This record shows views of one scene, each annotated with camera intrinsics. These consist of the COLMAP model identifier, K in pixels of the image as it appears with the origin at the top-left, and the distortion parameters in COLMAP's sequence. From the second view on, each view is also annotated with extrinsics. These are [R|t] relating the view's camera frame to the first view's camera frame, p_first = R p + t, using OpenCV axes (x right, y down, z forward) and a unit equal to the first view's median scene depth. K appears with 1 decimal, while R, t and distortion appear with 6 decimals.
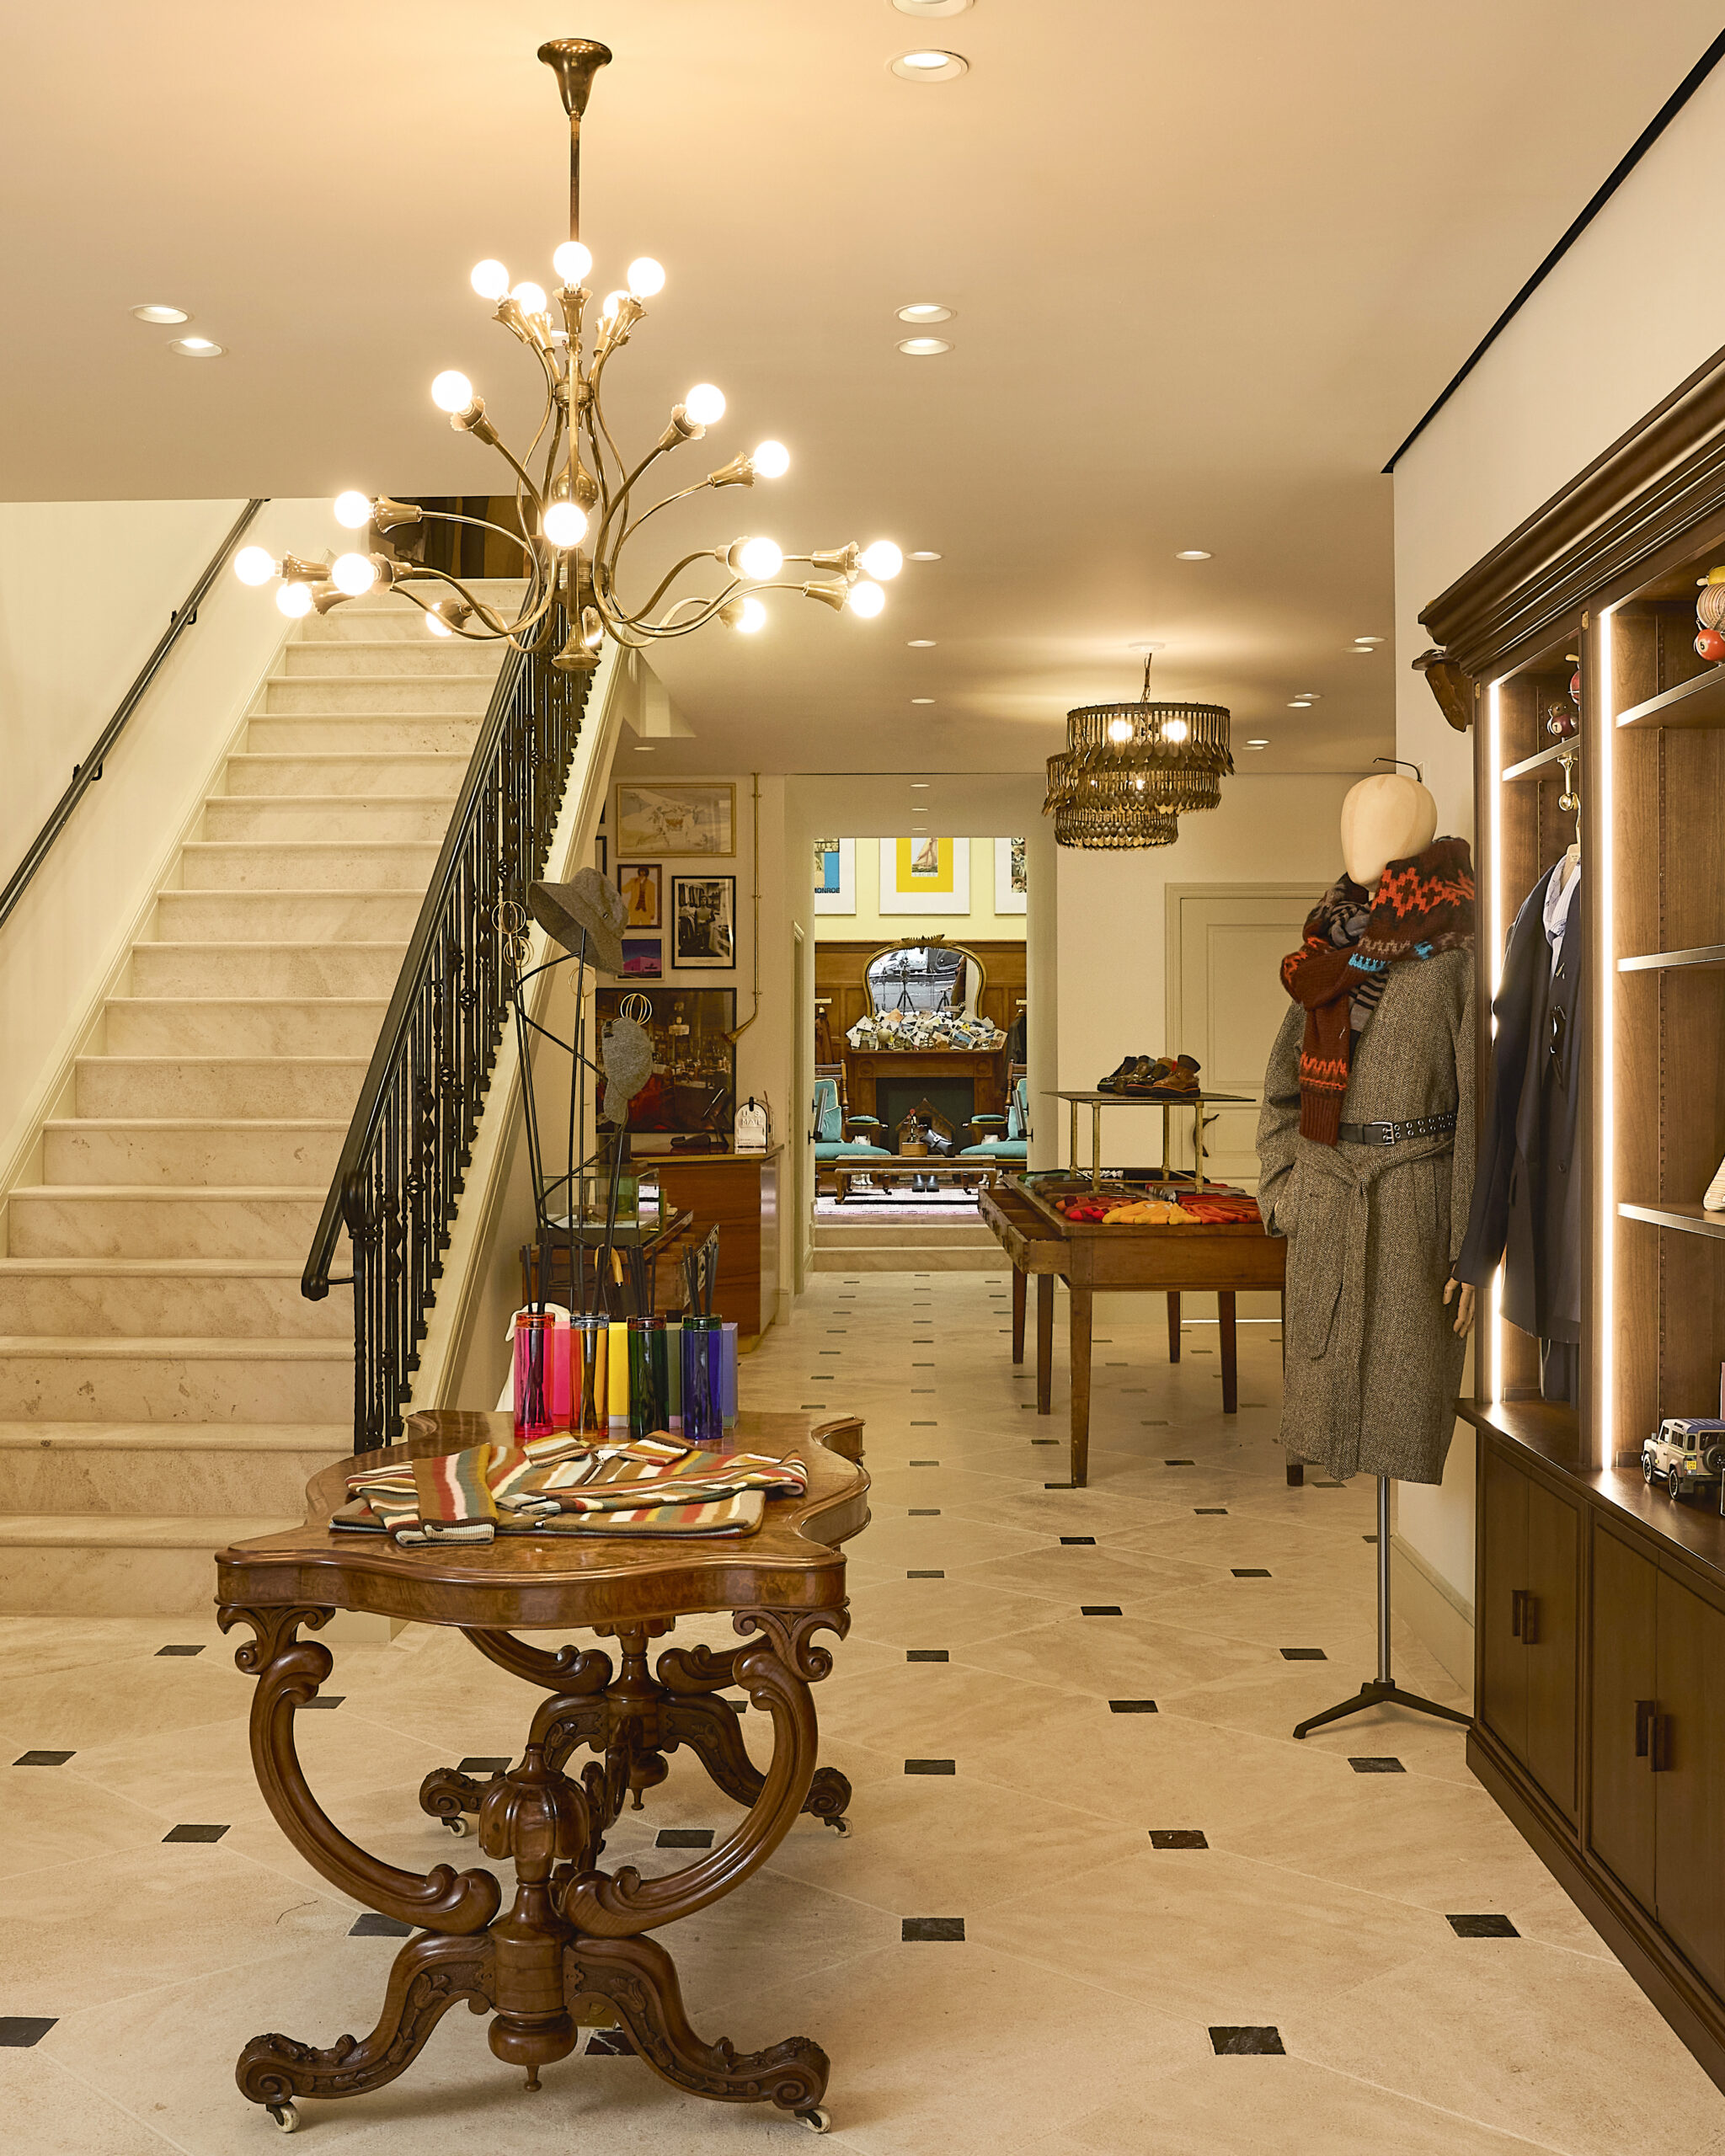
lens RADIAL K [[2386.1, 0, 862.5], [0, 2386.1, 1078.0], [0, 0, 1]] dist [-0.000673, 0.001746]
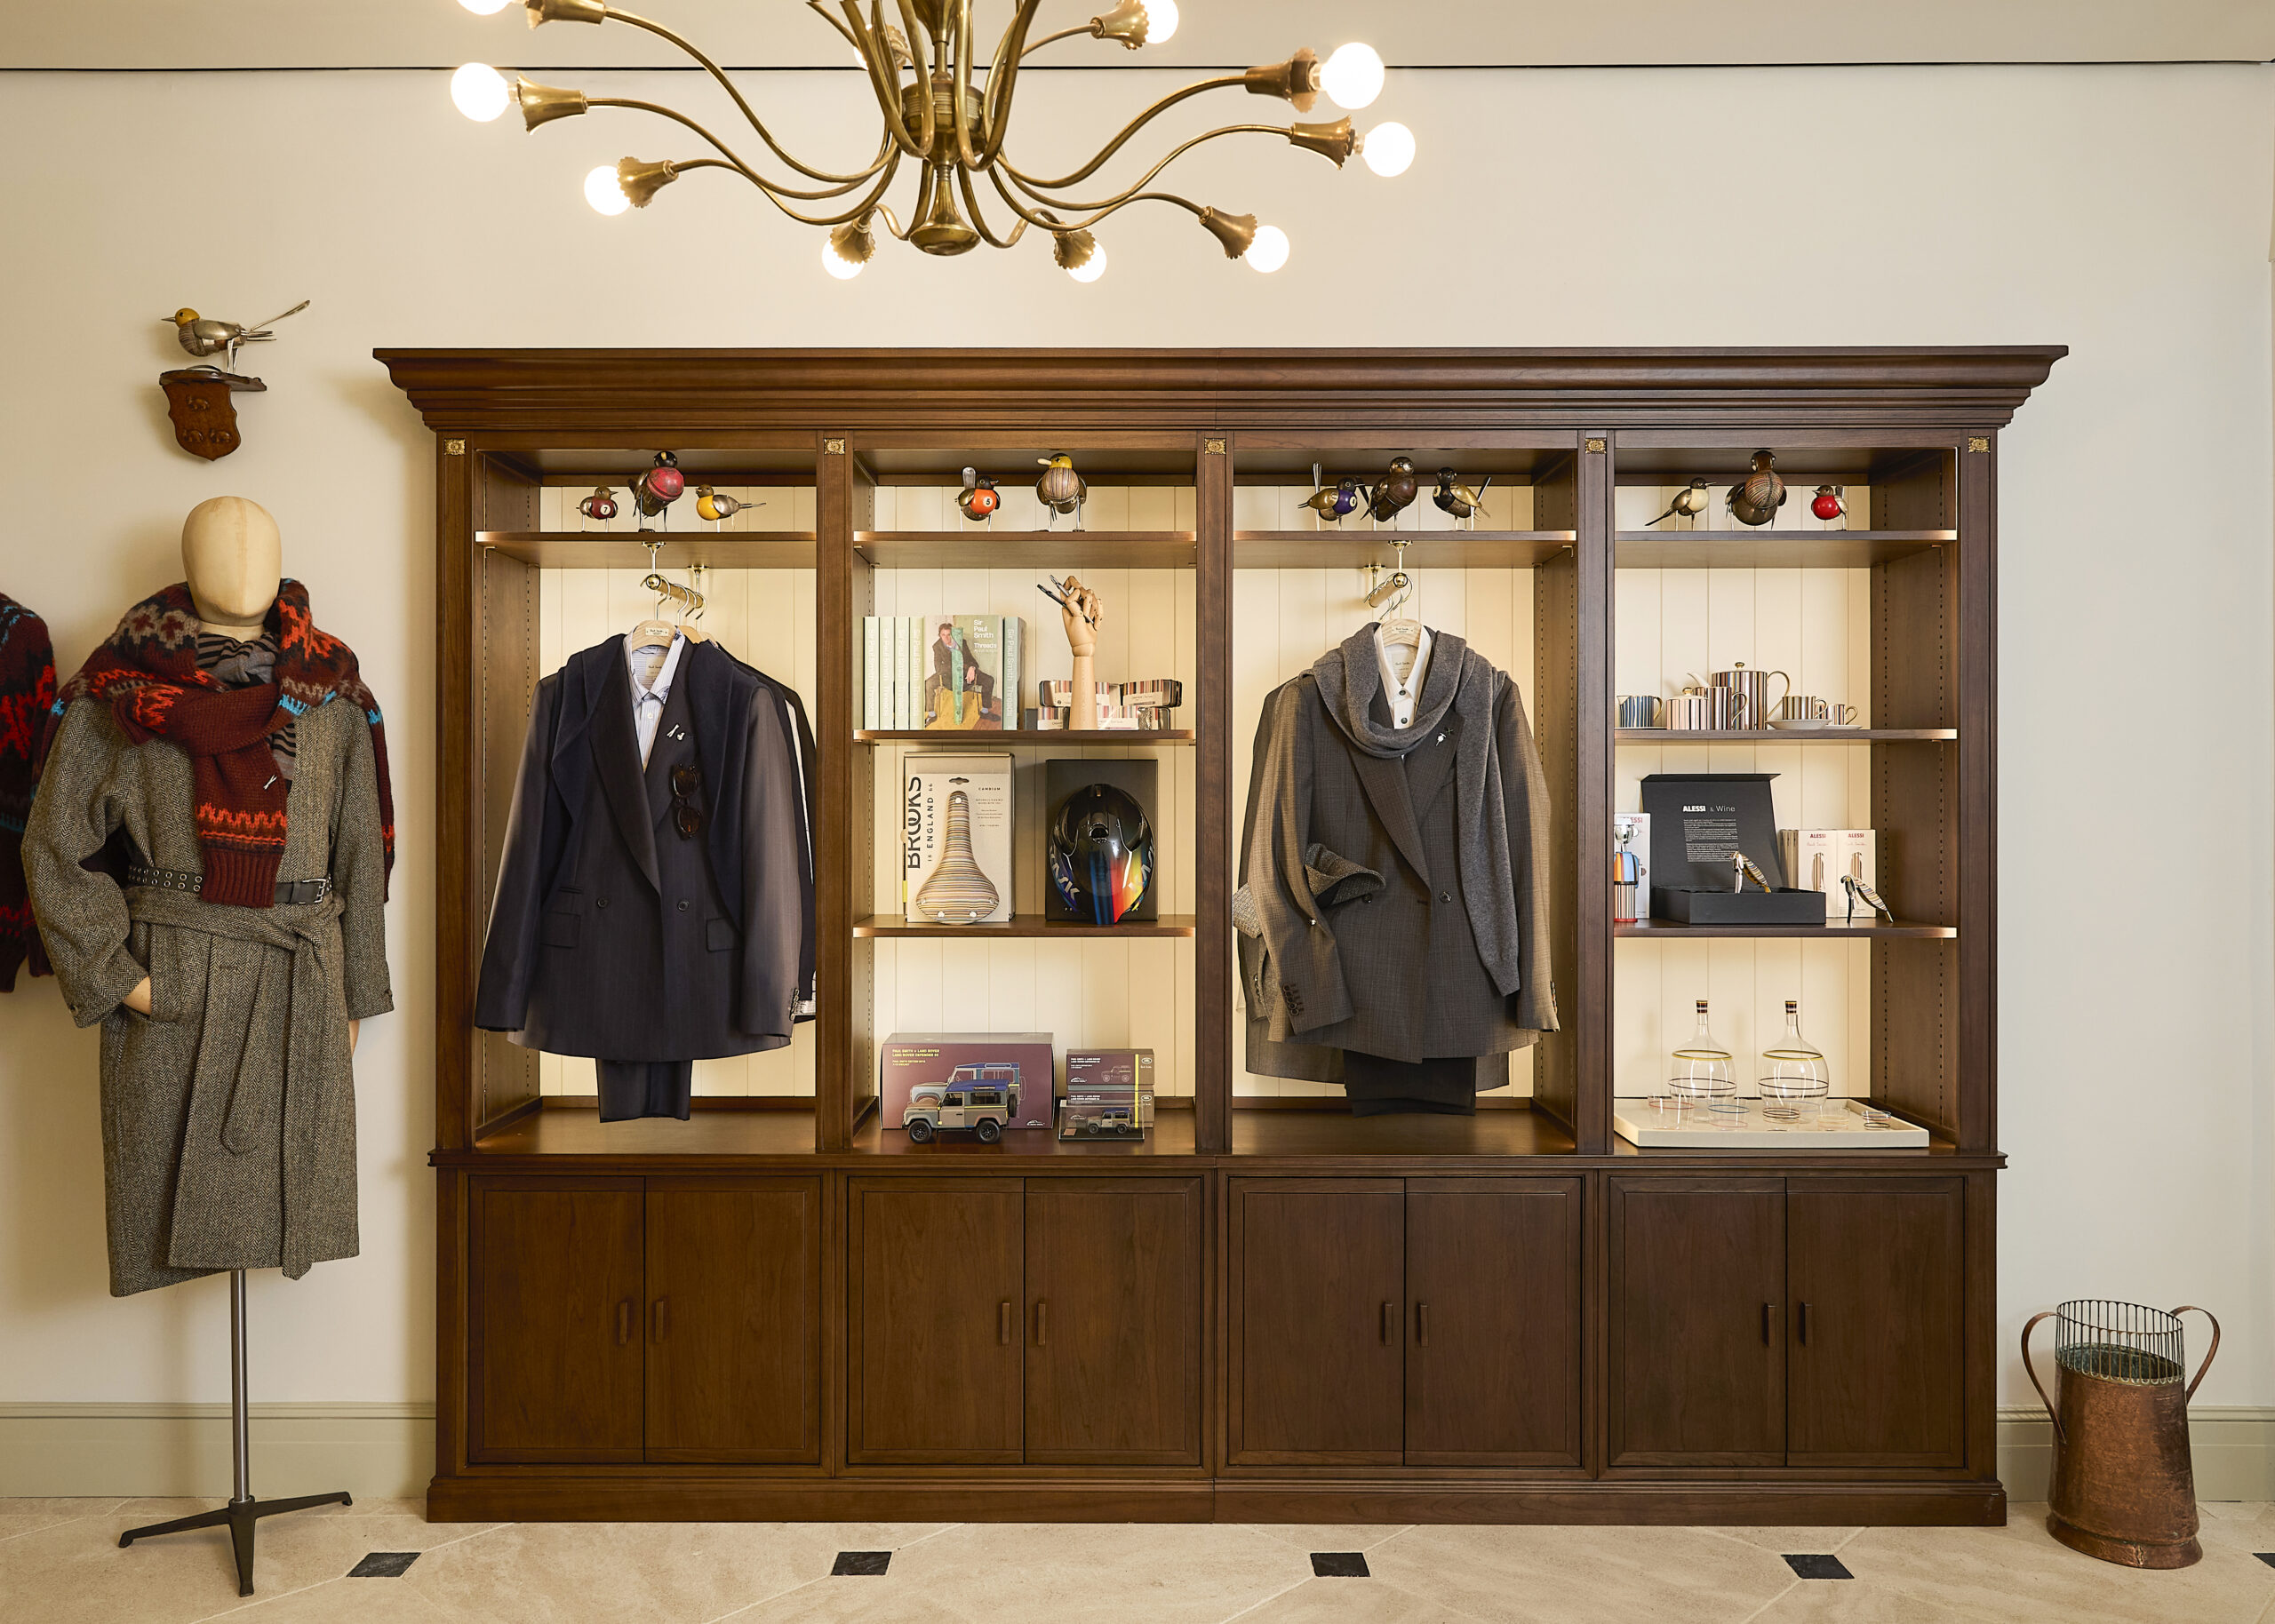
lens RADIAL K [[1686.3, 0, 1137.5], [0, 1686.3, 812.0], [0, 0, 1]] dist [0.000955, 0.000143]
pose [[-0.019638, 0.004924, 0.999795, -0.498259], [0.007850, 0.999958, -0.004771, -0.002255], [-0.999776, 0.007755, -0.019676, 0.784808]]
